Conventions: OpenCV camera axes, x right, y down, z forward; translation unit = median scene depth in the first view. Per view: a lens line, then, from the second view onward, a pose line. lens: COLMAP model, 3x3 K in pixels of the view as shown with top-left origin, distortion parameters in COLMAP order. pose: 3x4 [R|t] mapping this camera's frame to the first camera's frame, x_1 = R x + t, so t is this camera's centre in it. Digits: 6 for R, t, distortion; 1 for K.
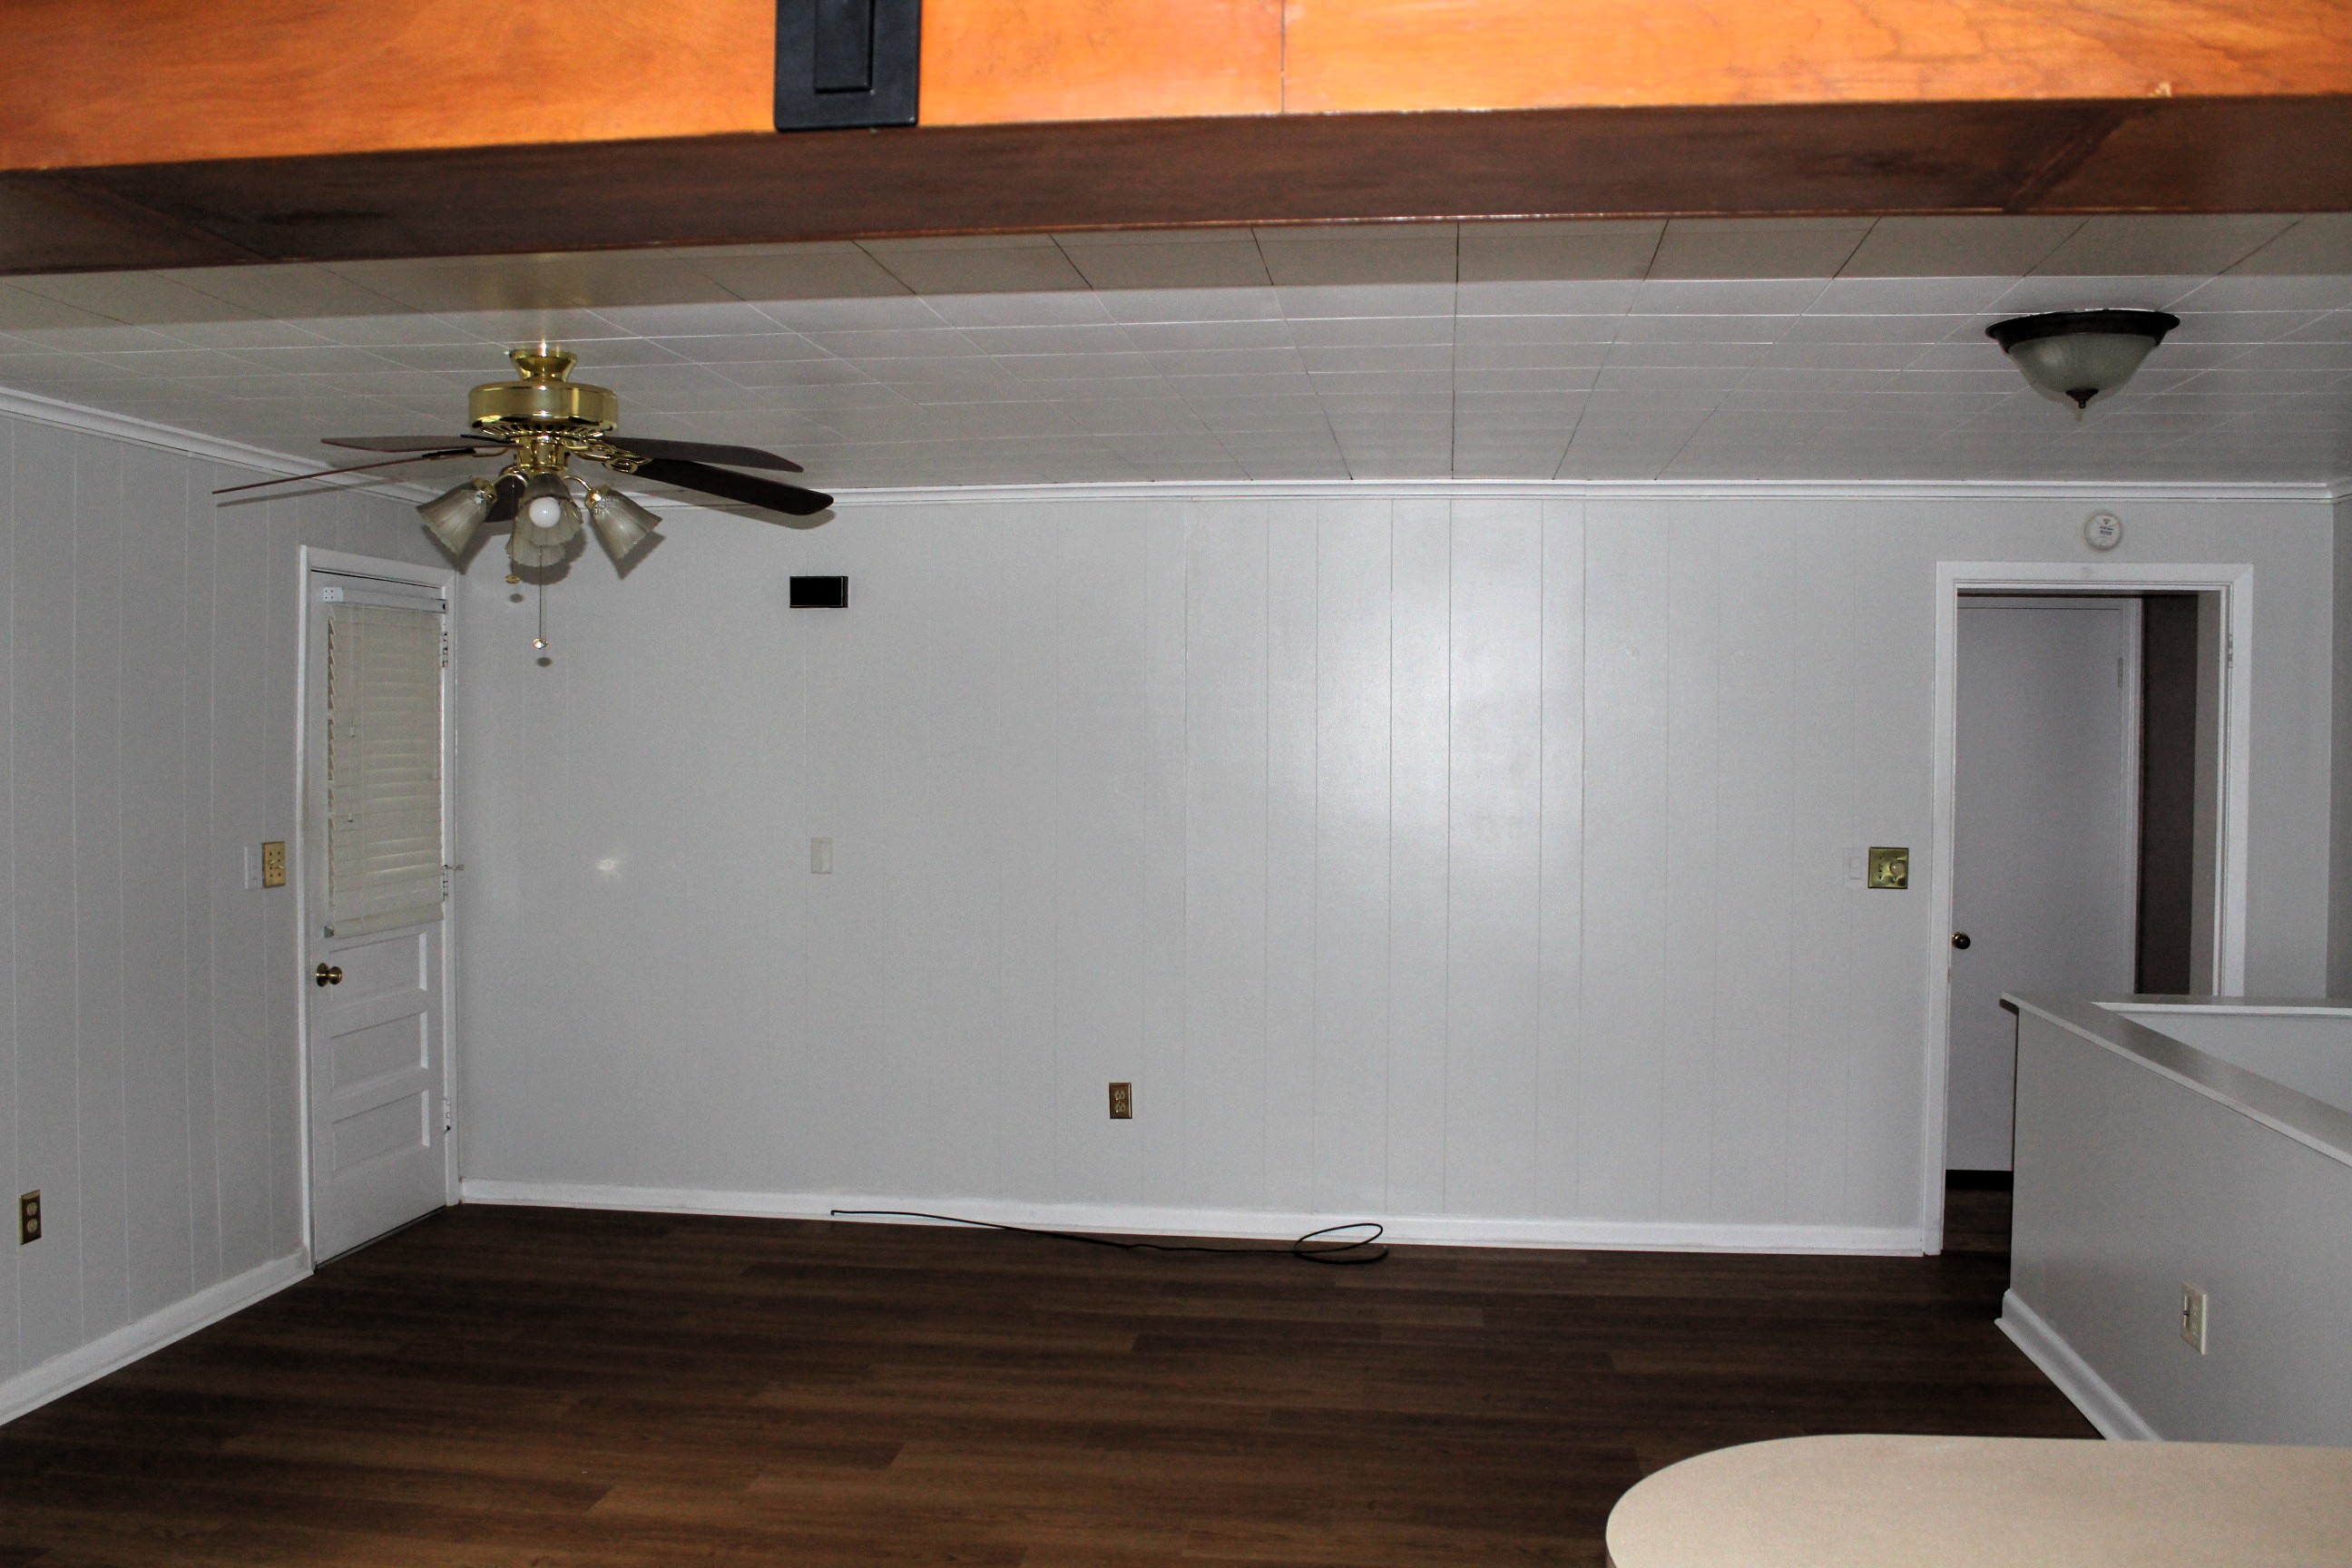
lens RADIAL K [[2092.8, 0, 1165.1], [0, 2092.8, 766.7], [0, 0, 1]] dist [-0.148163, 0.145300]
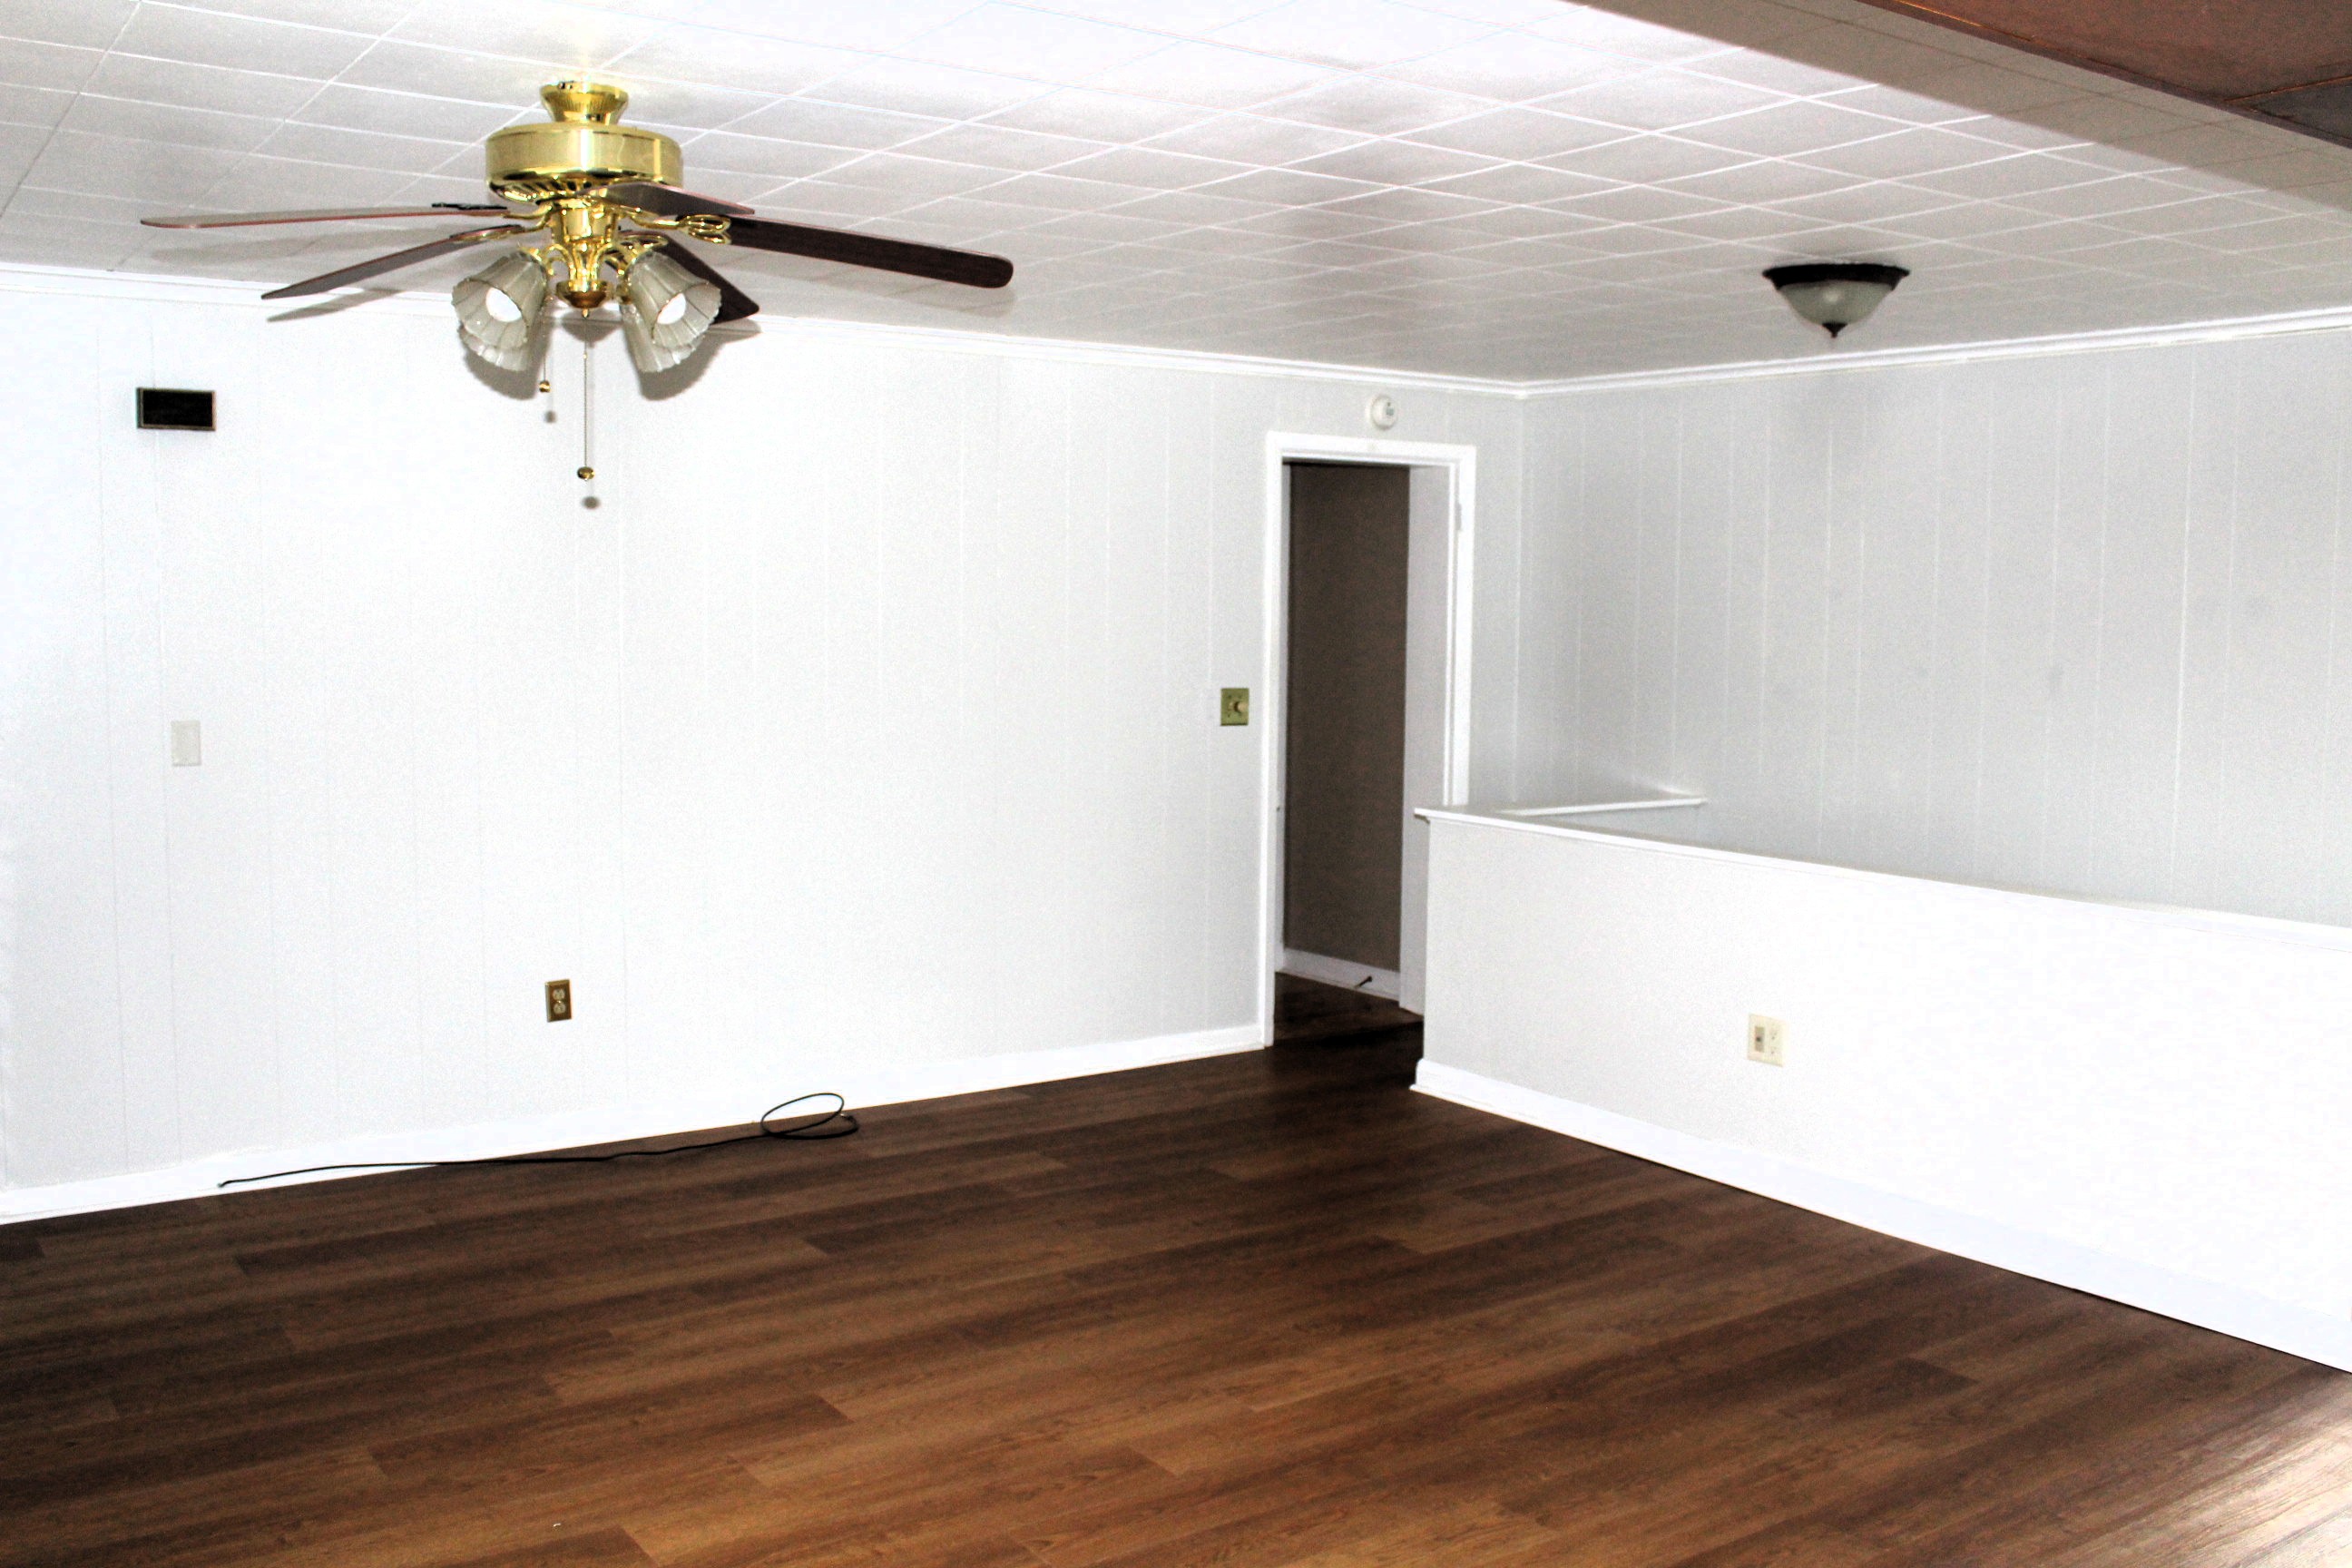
lens RADIAL K [[2092.8, 0, 1165.1], [0, 2092.8, 766.7], [0, 0, 1]] dist [-0.148163, 0.145300]
pose [[0.744753, -0.057262, 0.664878, -0.525813], [0.006511, 0.996888, 0.078563, -0.009074], [-0.667308, -0.054181, 0.742809, 0.226070]]
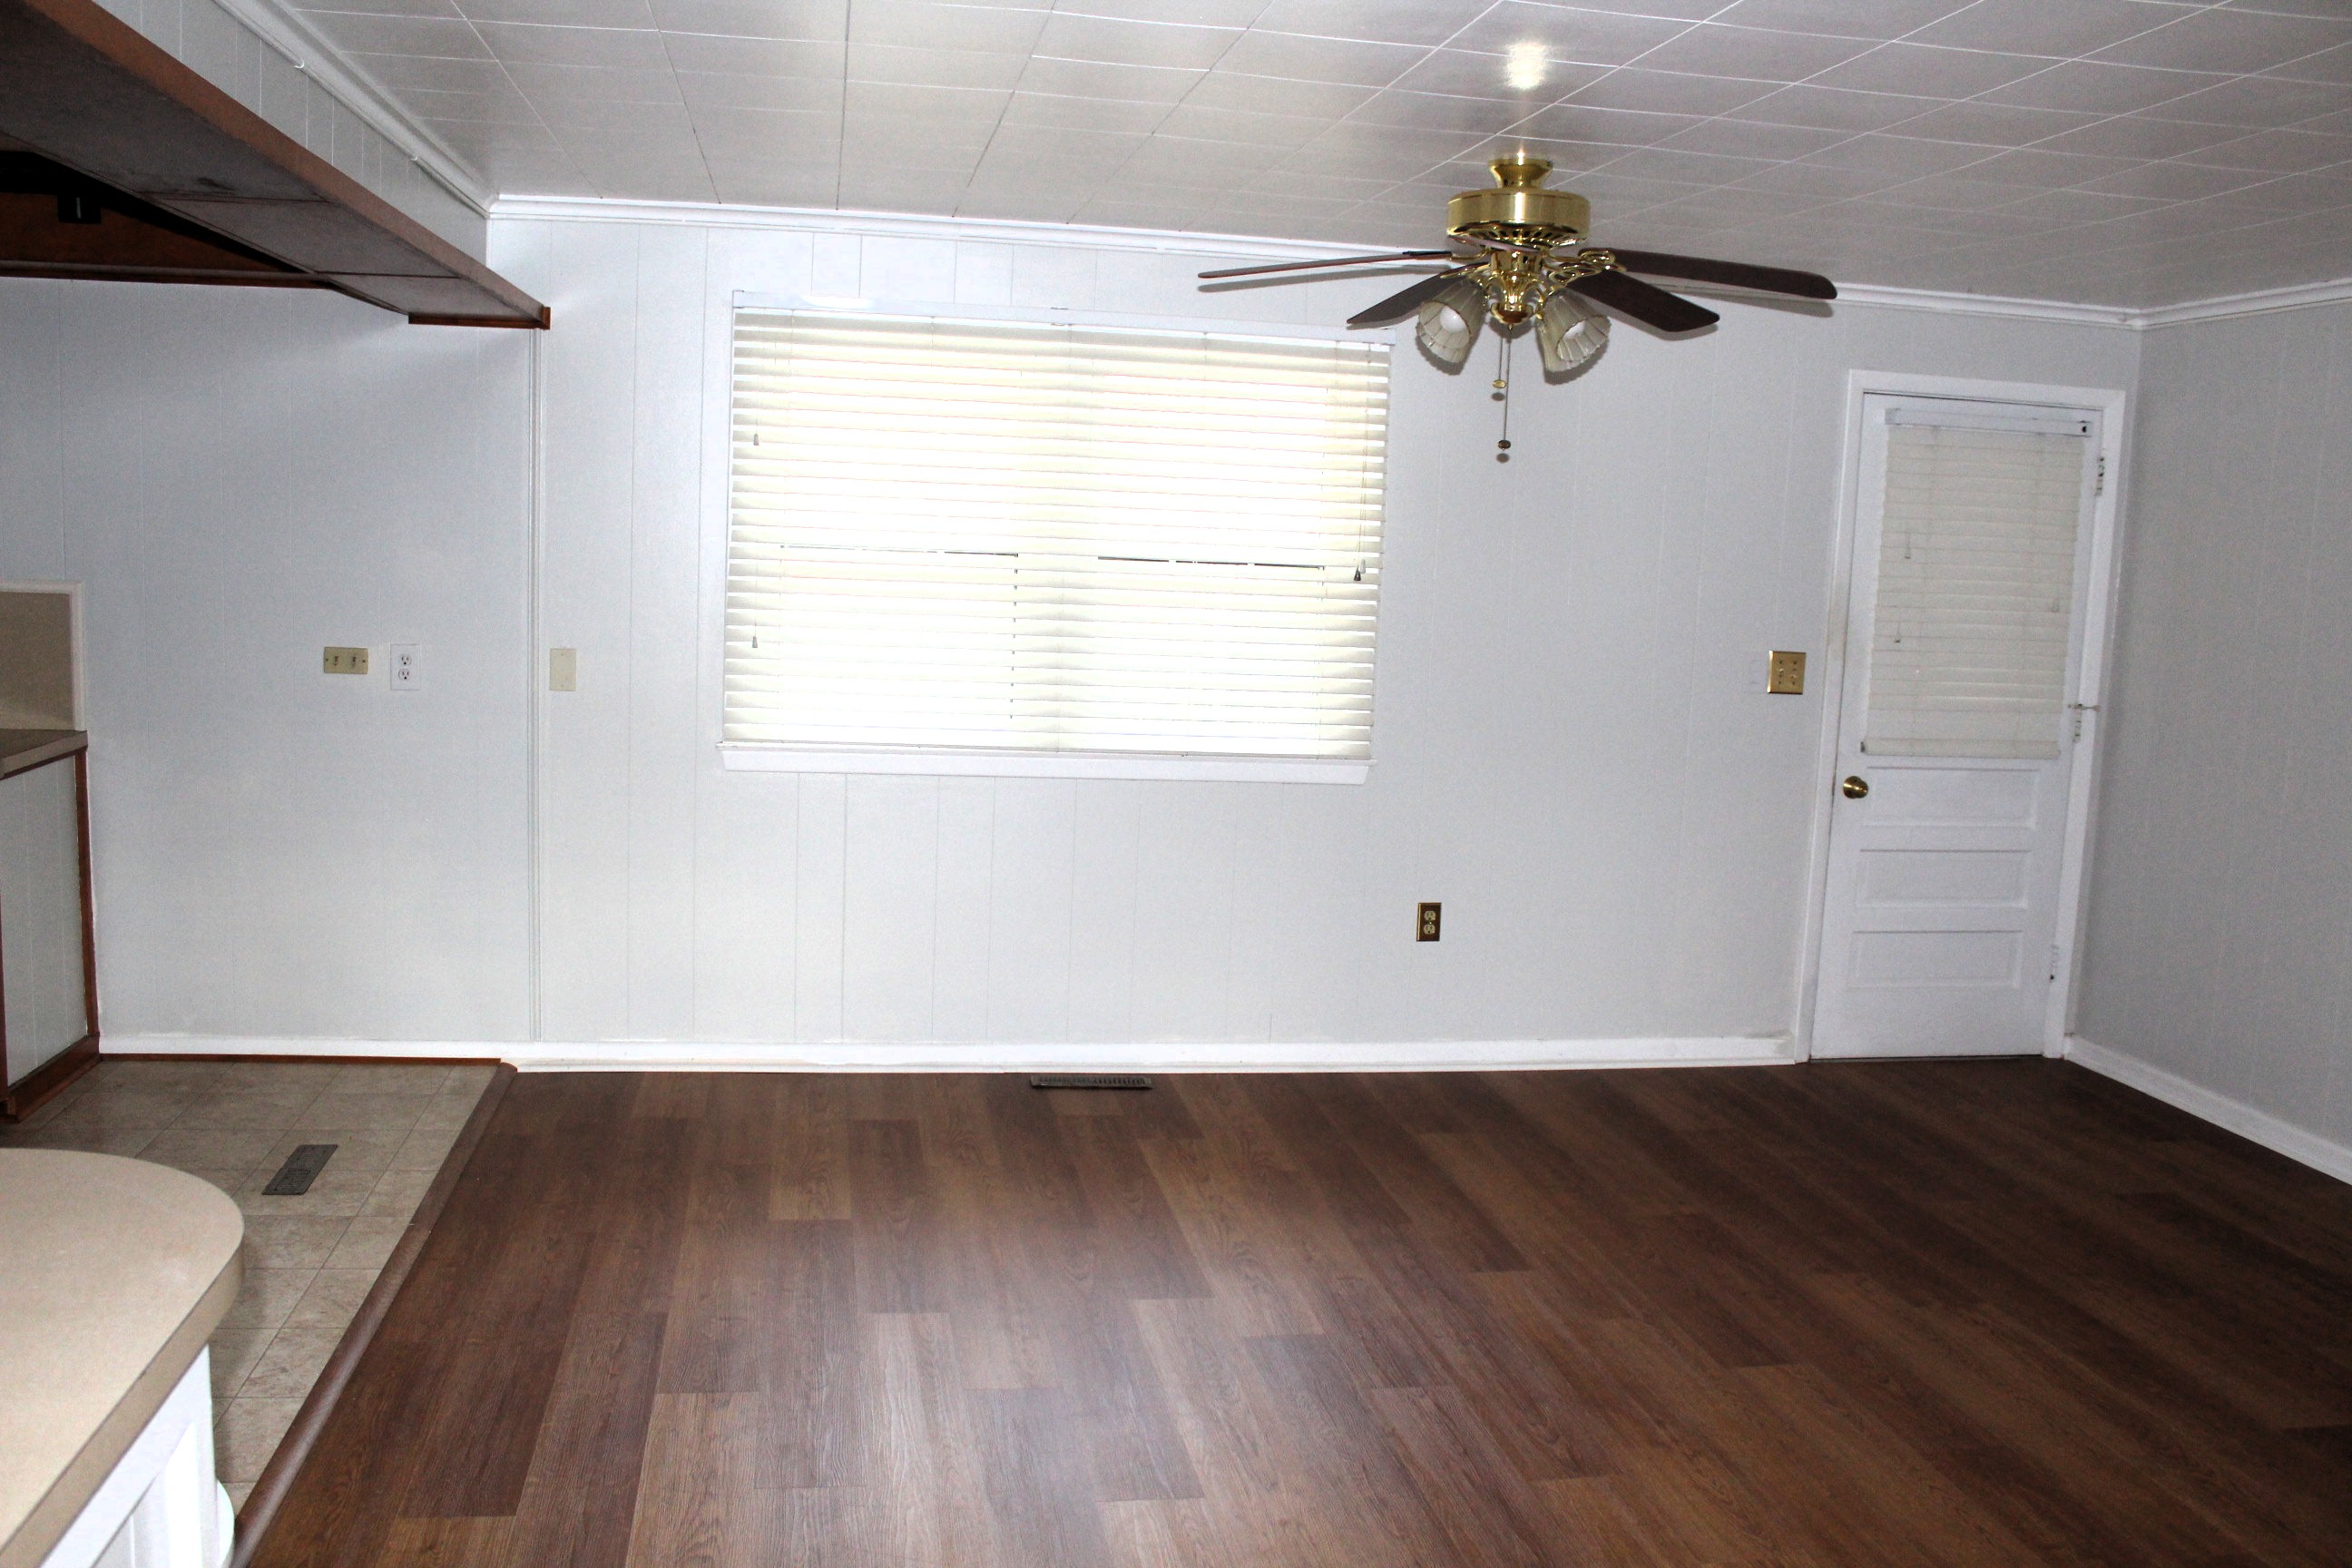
lens RADIAL K [[1975.1, 0, 1154.5], [0, 1975.1, 776.2], [0, 0, 1]] dist [-0.168377, 0.157707]
pose [[0.293408, 0.132394, -0.946775, 0.478708], [-0.056187, 0.991040, 0.121172, -0.003035], [0.954335, 0.017644, 0.298218, 0.433633]]
